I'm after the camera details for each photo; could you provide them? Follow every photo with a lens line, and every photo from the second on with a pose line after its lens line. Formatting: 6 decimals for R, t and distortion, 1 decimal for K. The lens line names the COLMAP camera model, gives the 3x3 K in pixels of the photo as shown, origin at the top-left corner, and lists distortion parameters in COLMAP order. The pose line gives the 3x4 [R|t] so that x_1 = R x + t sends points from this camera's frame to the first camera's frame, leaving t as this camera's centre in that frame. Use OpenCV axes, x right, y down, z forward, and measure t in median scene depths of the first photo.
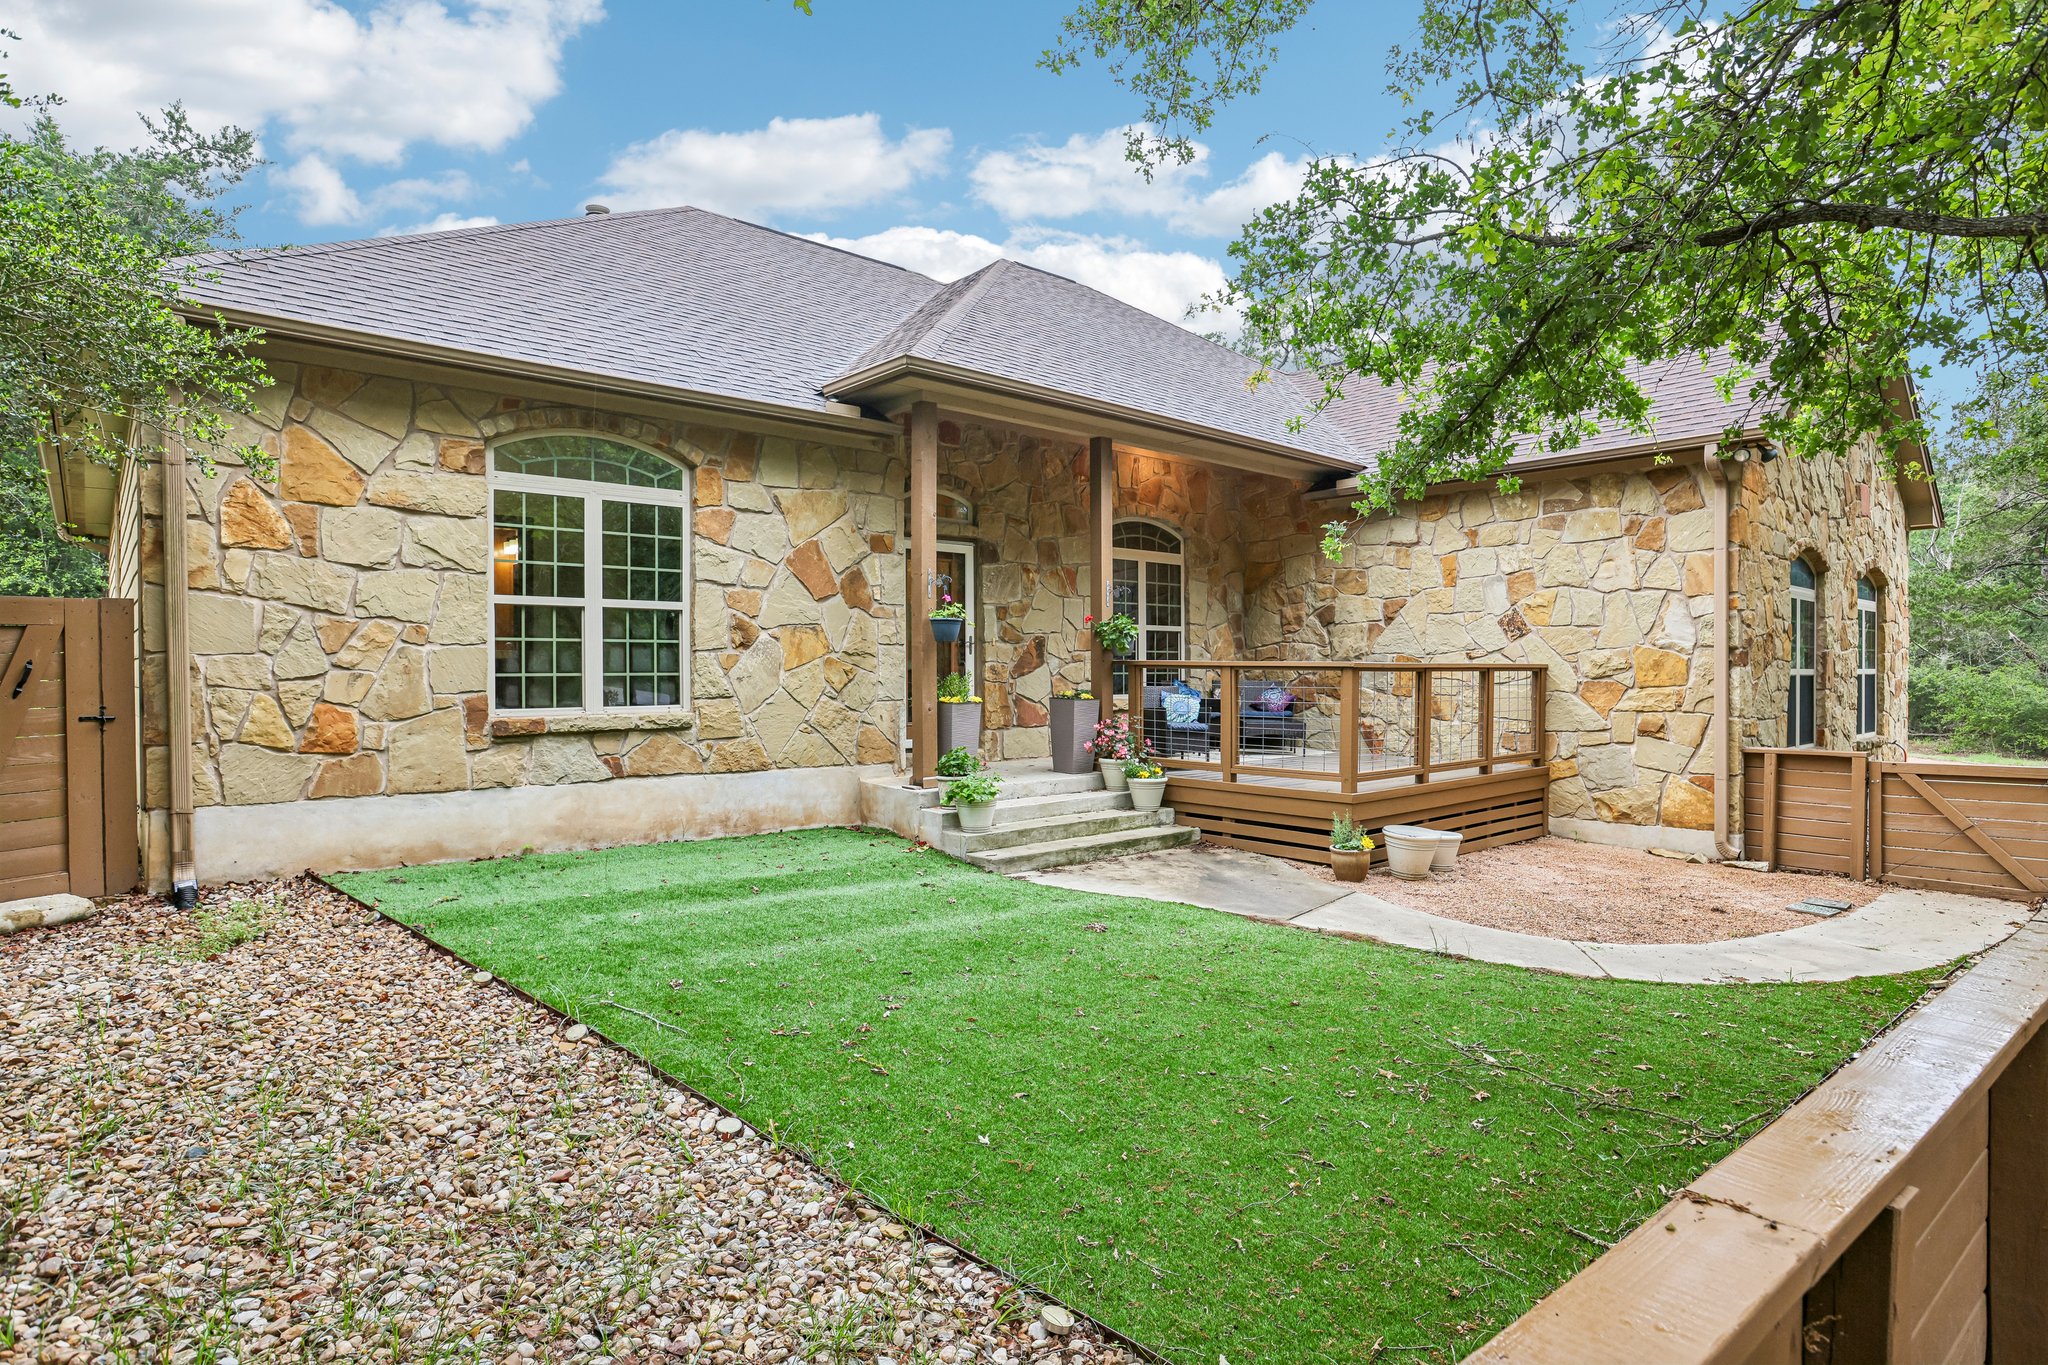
lens RADIAL K [[1128.8, 0, 1024.8], [0, 1128.8, 675.4], [0, 0, 1]] dist [0.002806, 0.003421]
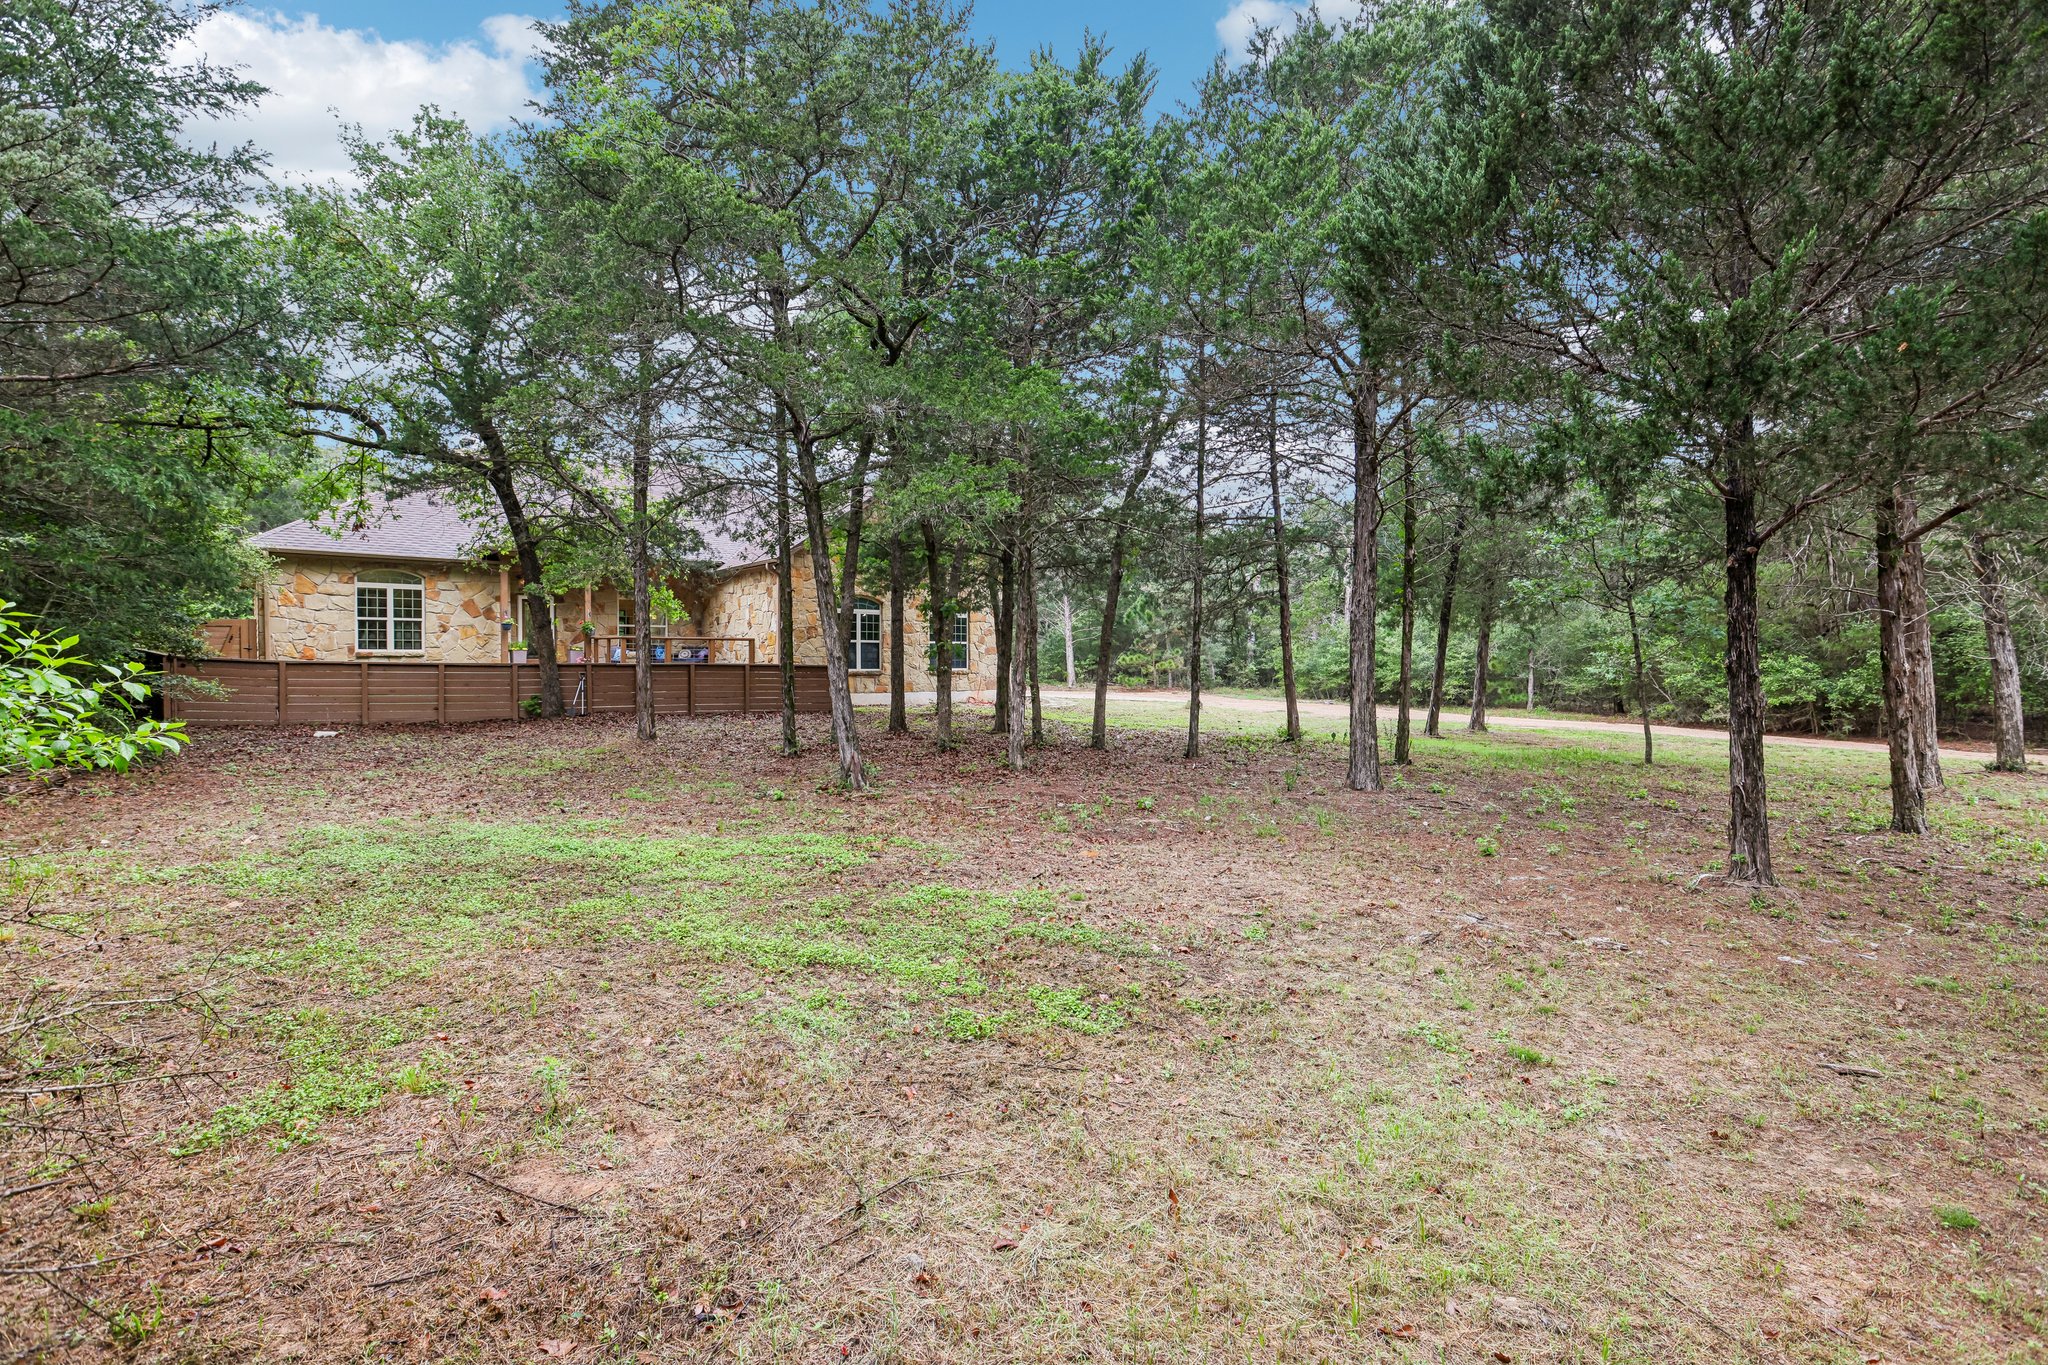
lens RADIAL K [[925.4, 0, 1036.1], [0, 925.4, 678.2], [0, 0, 1]] dist [-0.049296, 0.015712]
pose [[0.999603, -0.002840, 0.028040, 1.415773], [0.002552, 0.999944, 0.010277, 0.086816], [-0.028068, -0.010201, 0.999554, -1.702155]]
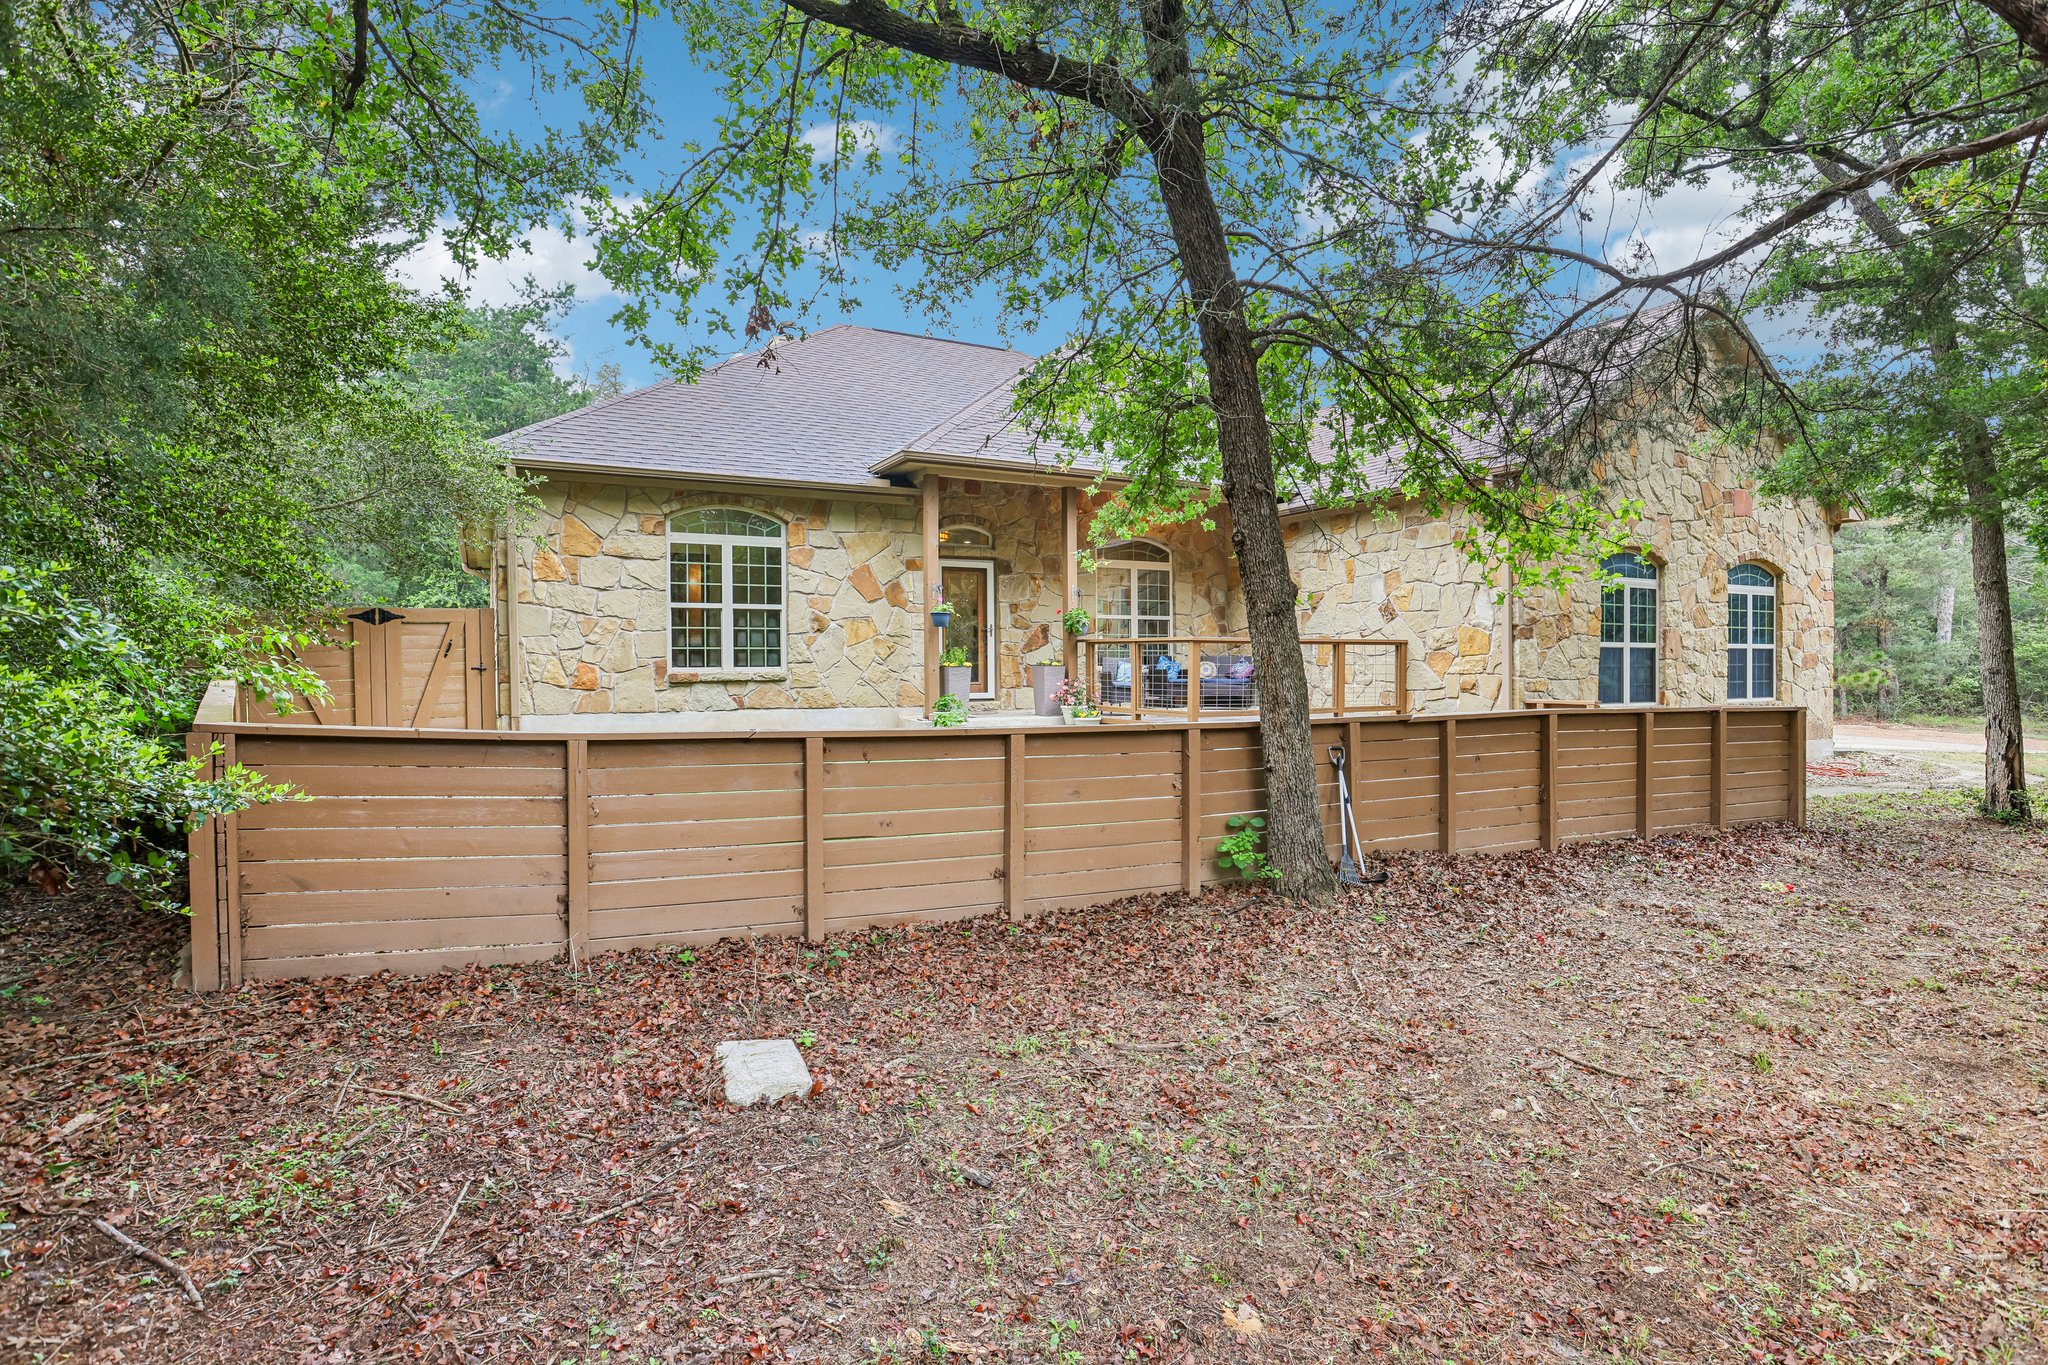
lens RADIAL K [[1091.4, 0, 1017.5], [0, 1091.4, 677.8], [0, 0, 1]] dist [-0.008053, -0.000840]
pose [[0.972359, -0.000966, -0.233489, 0.406502], [0.002683, 0.999972, 0.007037, 0.031790], [0.233476, -0.007469, 0.972334, -0.474754]]
